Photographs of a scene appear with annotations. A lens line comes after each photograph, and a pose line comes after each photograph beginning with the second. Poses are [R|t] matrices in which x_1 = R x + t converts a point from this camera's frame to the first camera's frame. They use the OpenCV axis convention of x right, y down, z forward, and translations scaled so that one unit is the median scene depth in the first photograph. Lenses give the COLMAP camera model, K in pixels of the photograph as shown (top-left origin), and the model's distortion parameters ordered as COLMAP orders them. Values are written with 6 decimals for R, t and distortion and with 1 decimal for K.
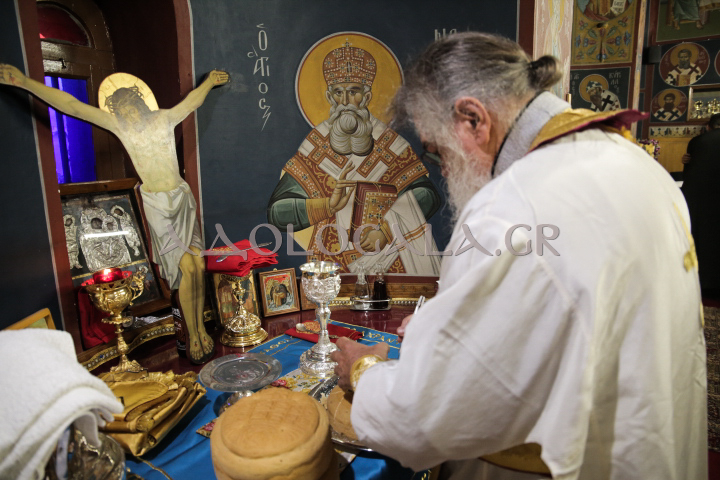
lens RADIAL K [[498.3, 0, 358.6], [0, 498.3, 244.3], [0, 0, 1]] dist [-0.126997, 0.091203]
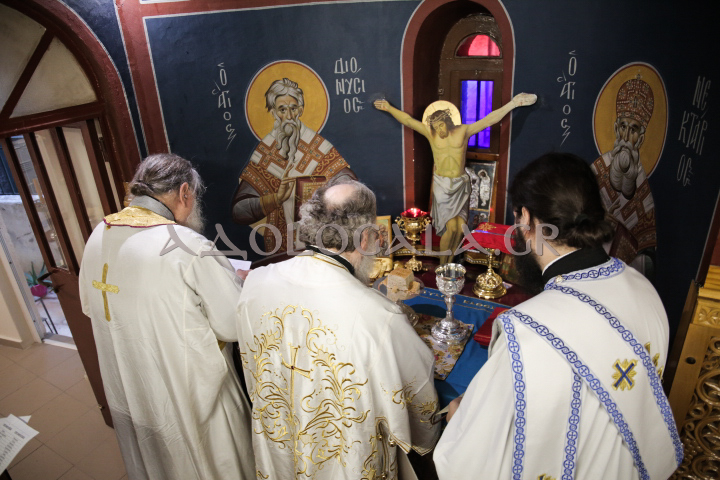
lens RADIAL K [[498.3, 0, 364.6], [0, 498.3, 244.3], [0, 0, 1]] dist [-0.126997, 0.091203]
pose [[0.083660, 0.448102, -0.890059, 0.877943], [-0.147187, 0.888950, 0.433709, -0.455277], [0.985564, 0.094721, 0.140324, 0.423123]]
